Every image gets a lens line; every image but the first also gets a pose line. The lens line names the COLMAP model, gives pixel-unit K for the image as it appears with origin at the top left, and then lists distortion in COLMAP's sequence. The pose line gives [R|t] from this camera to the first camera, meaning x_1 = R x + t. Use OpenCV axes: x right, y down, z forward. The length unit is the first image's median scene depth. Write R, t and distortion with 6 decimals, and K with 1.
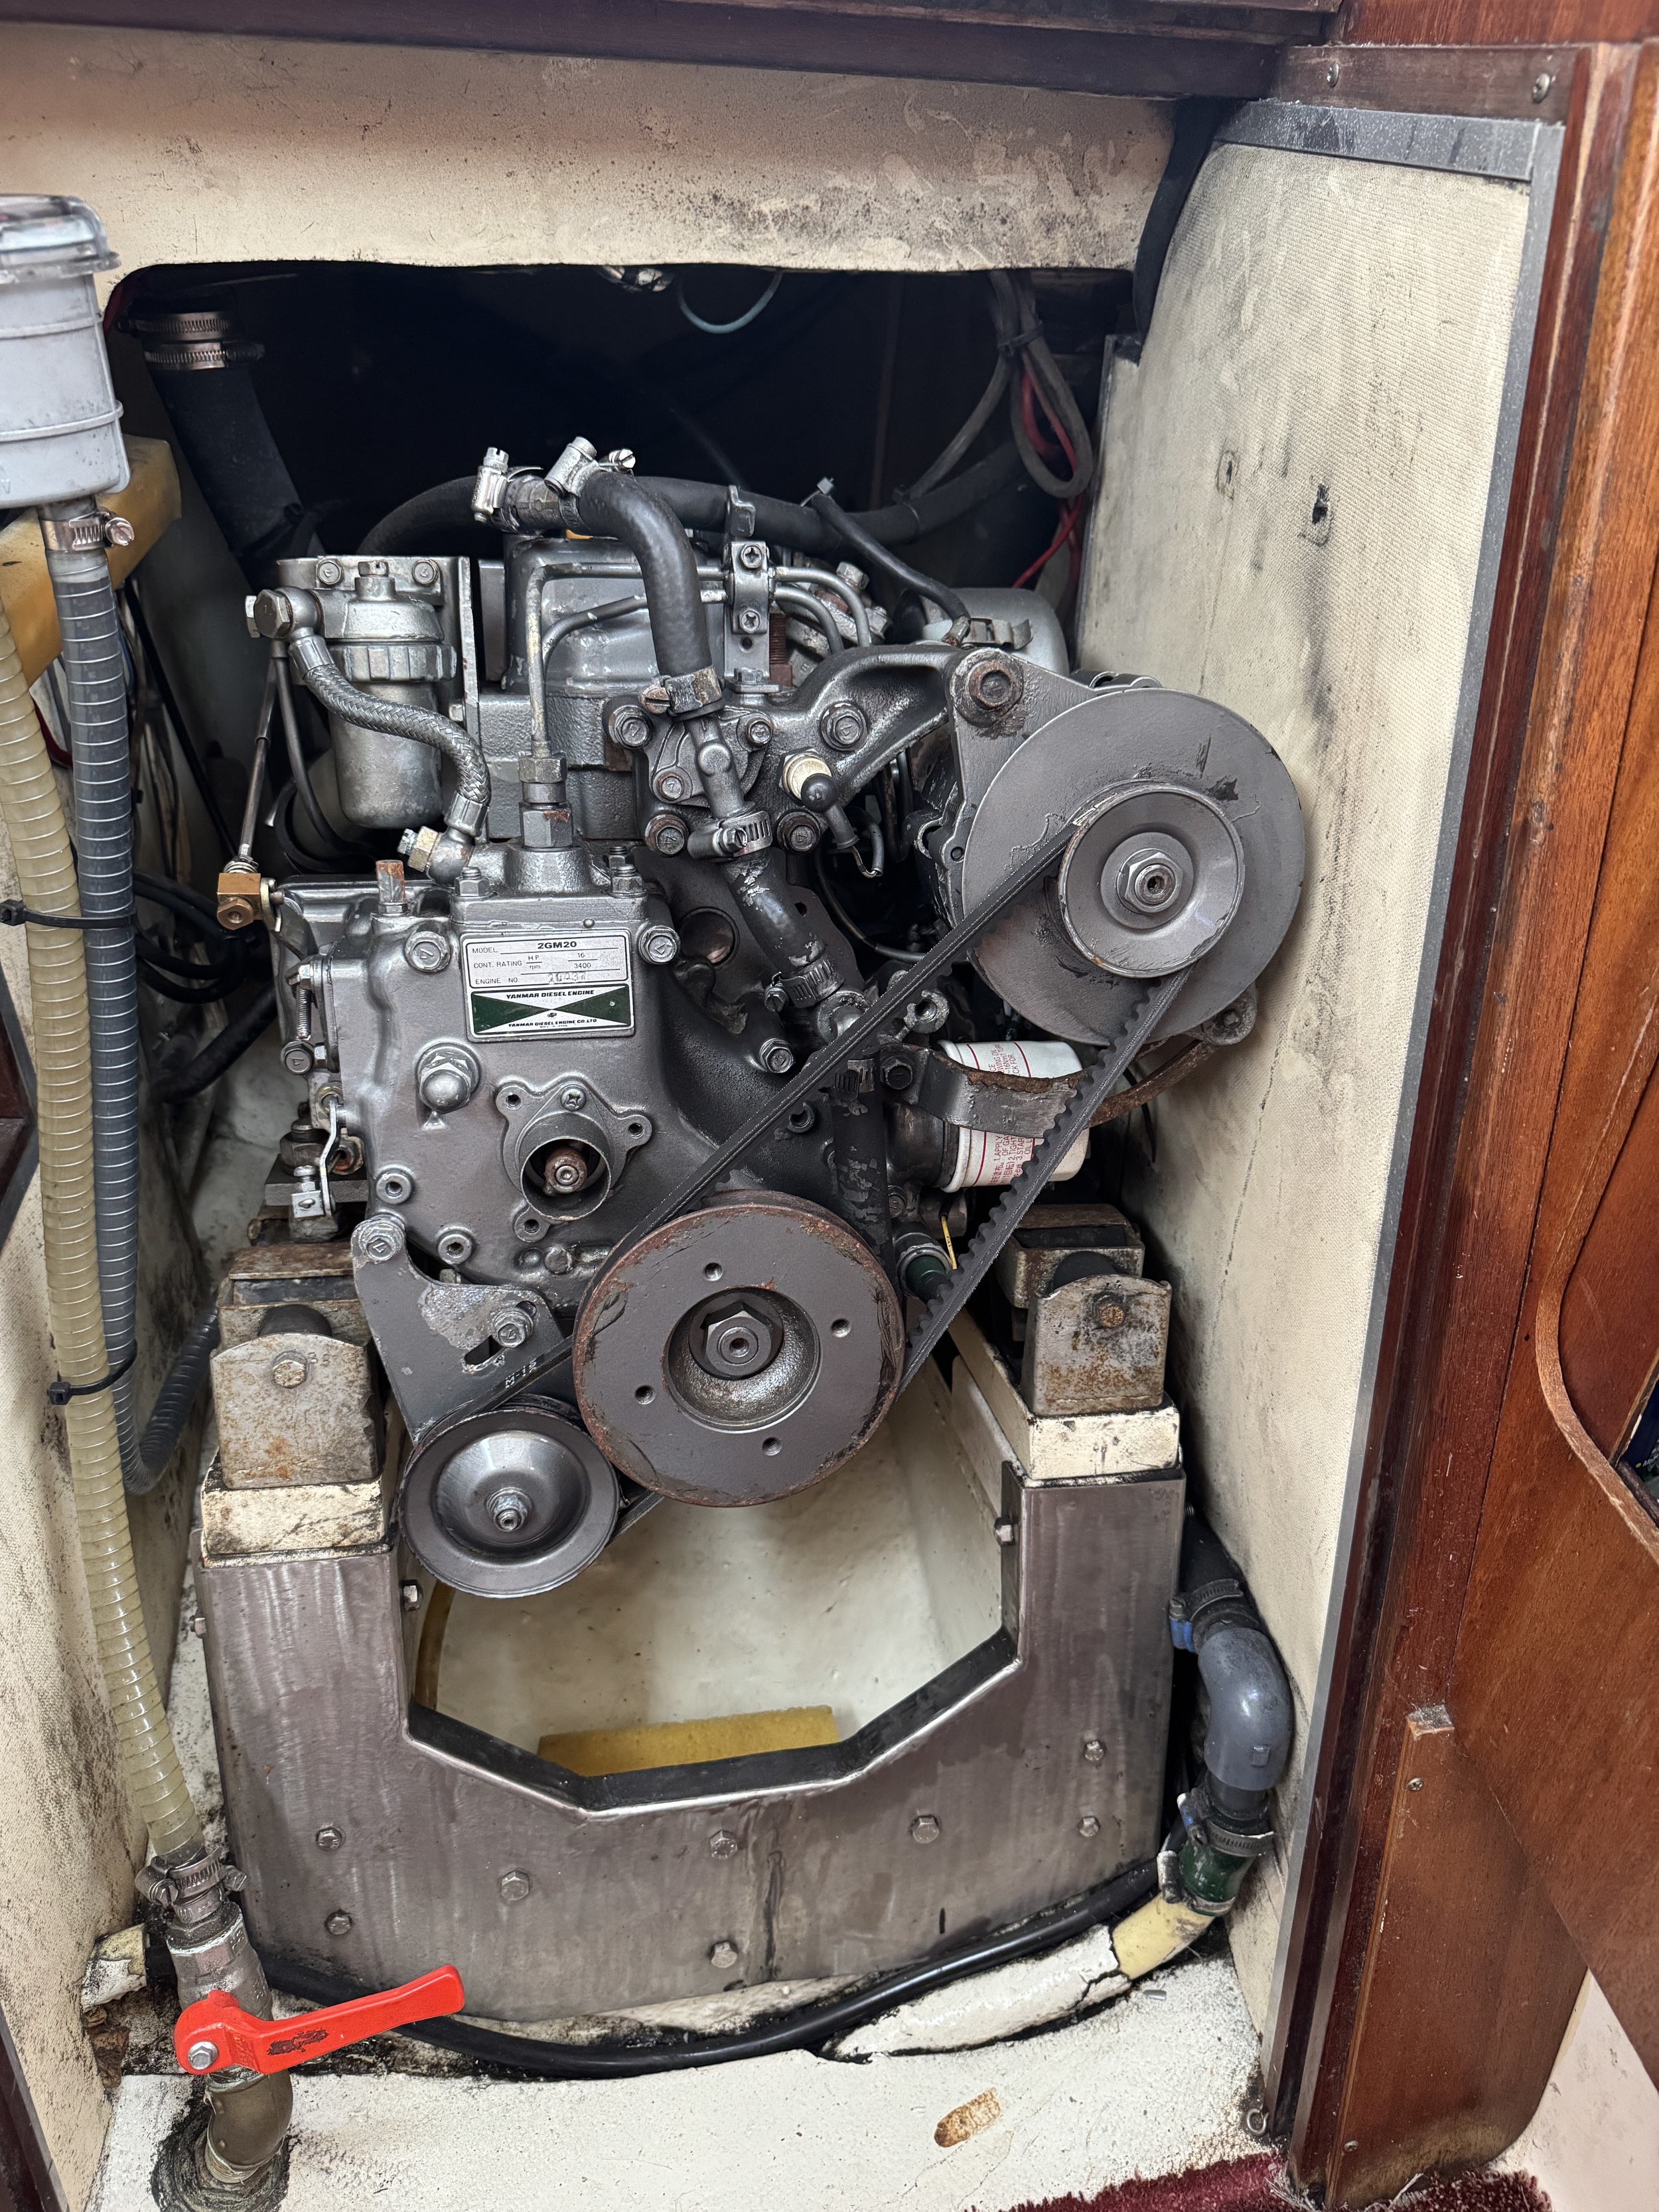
lens RADIAL K [[1554.6, 0, 839.9], [0, 1554.6, 1104.8], [0, 0, 1]] dist [0.145981, -0.298828]
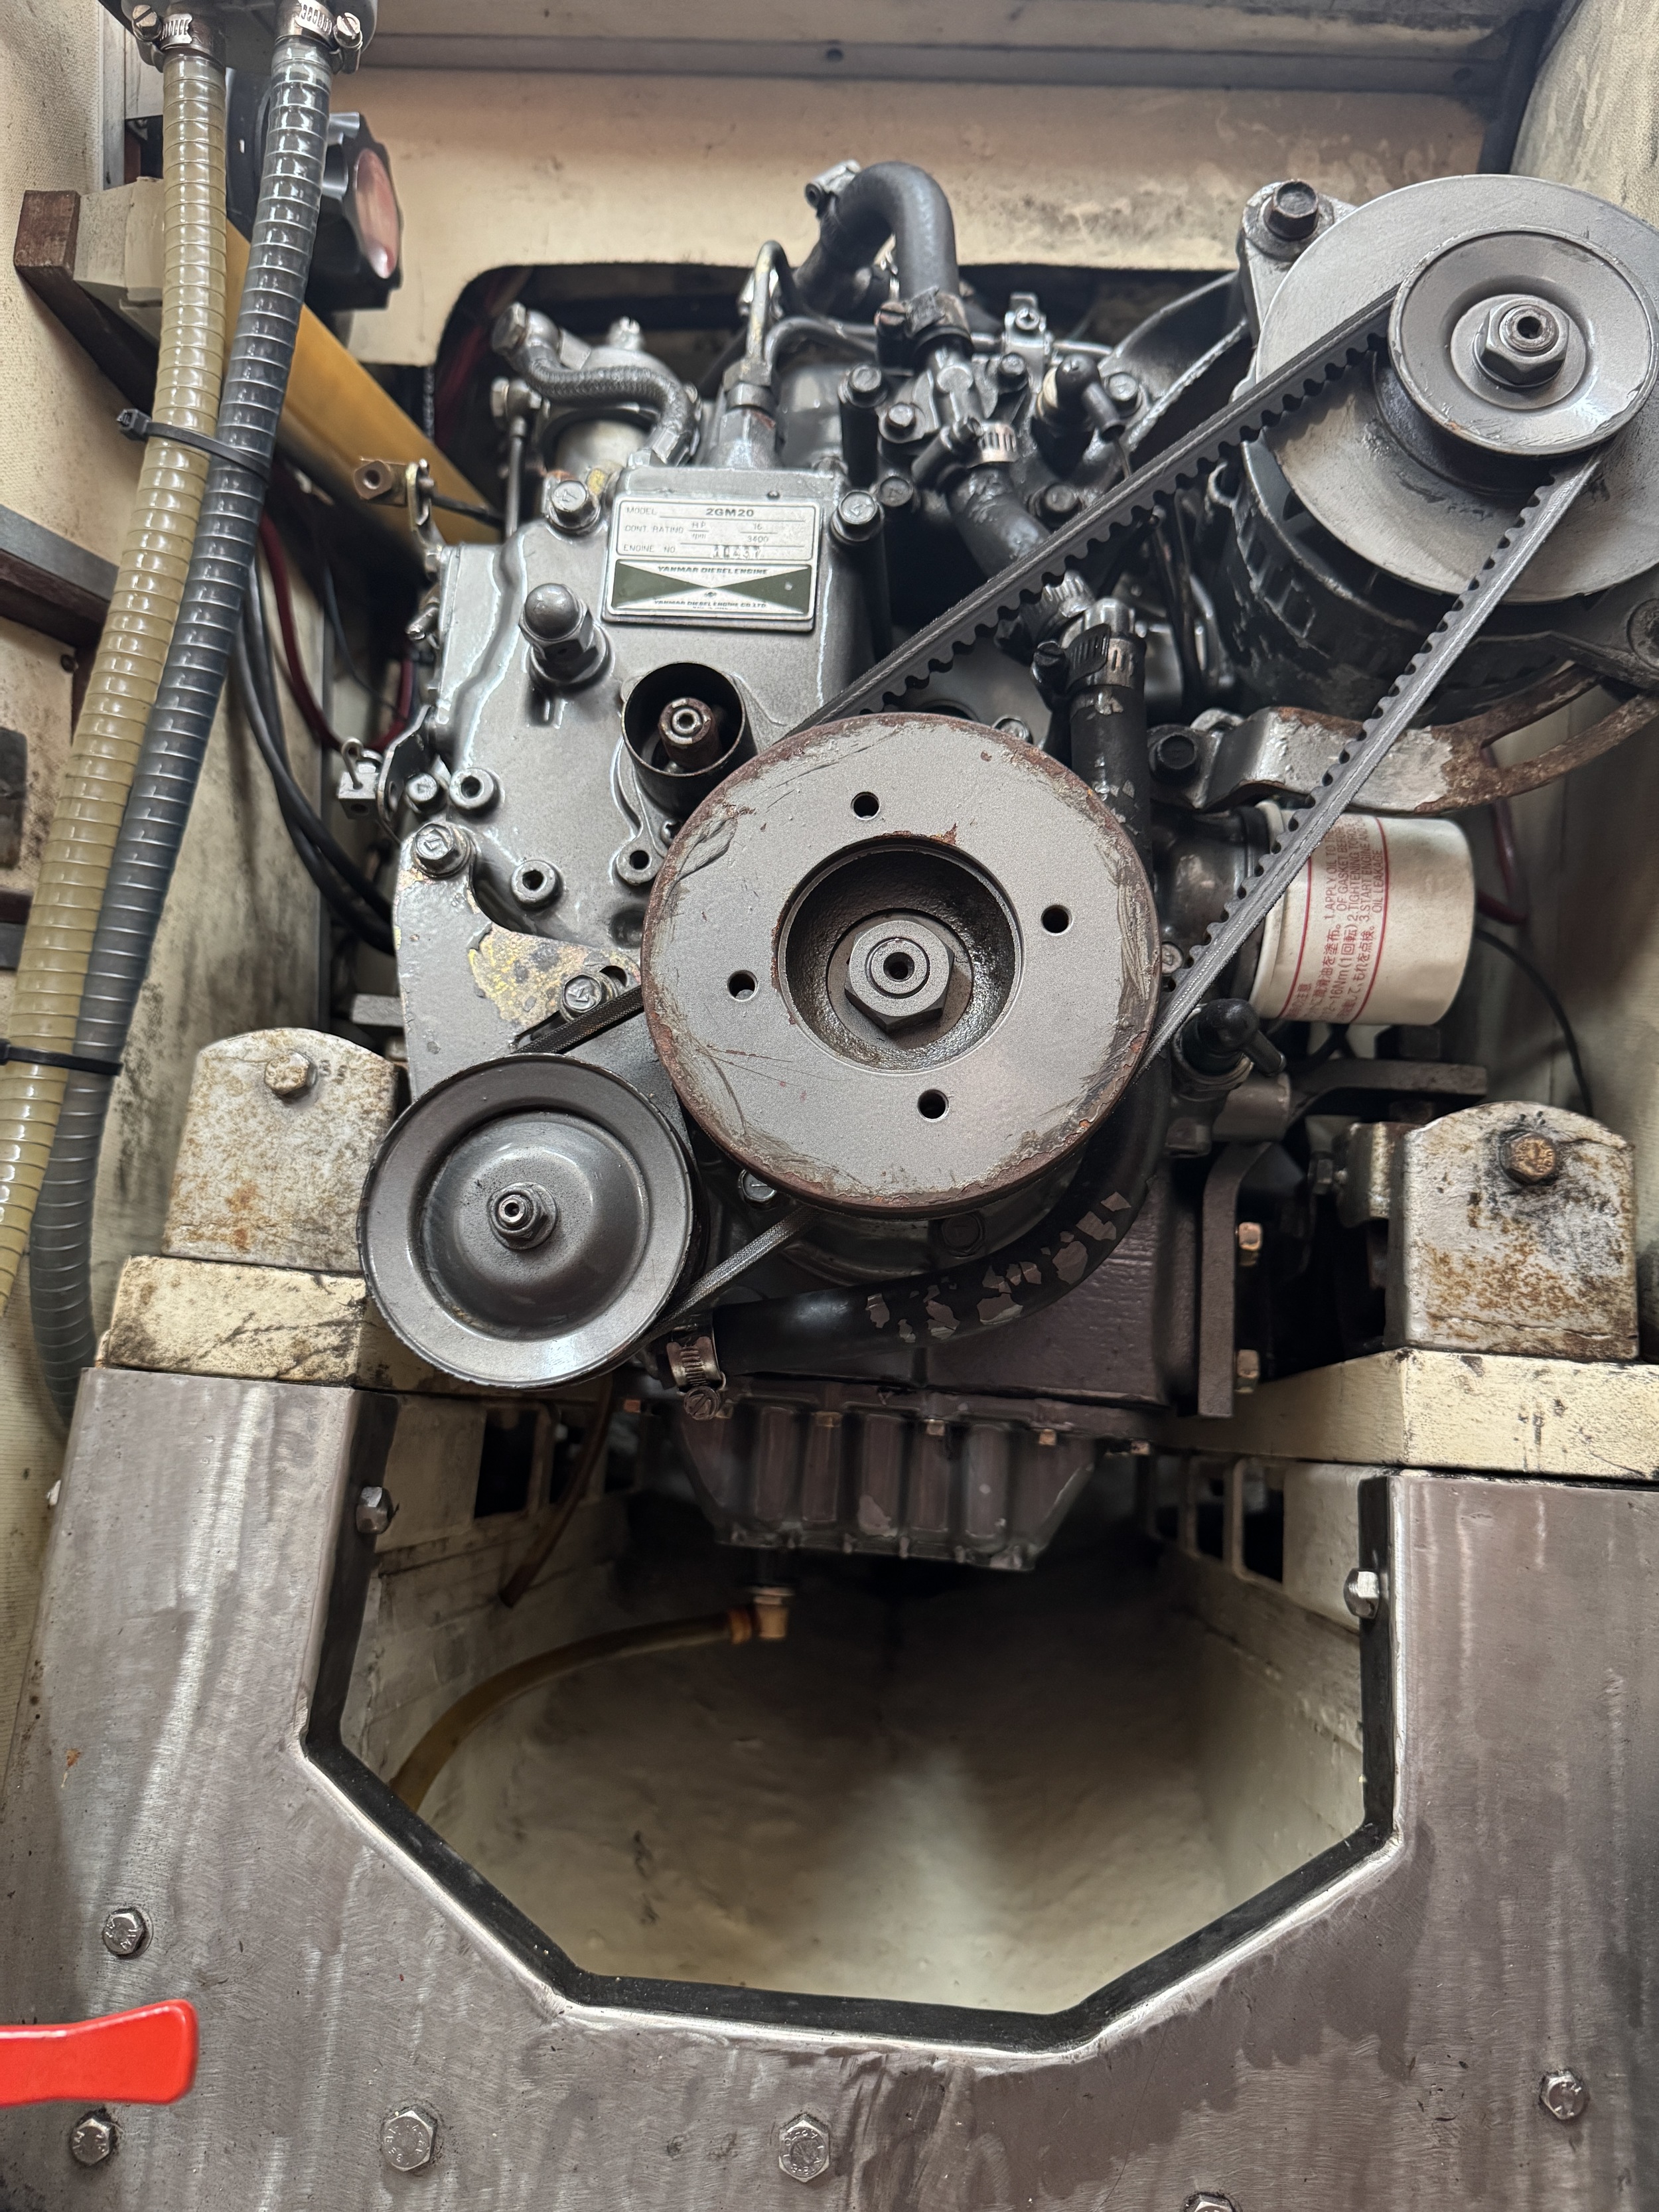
lens RADIAL K [[1546.6, 0, 856.8], [0, 1546.6, 1111.9], [0, 0, 1]] dist [0.055896, -0.095185]
pose [[0.973056, 0.017165, -0.229927, 0.056556], [-0.132704, 0.857189, -0.497612, 0.456250], [0.188549, 0.514716, 0.836371, 0.432844]]
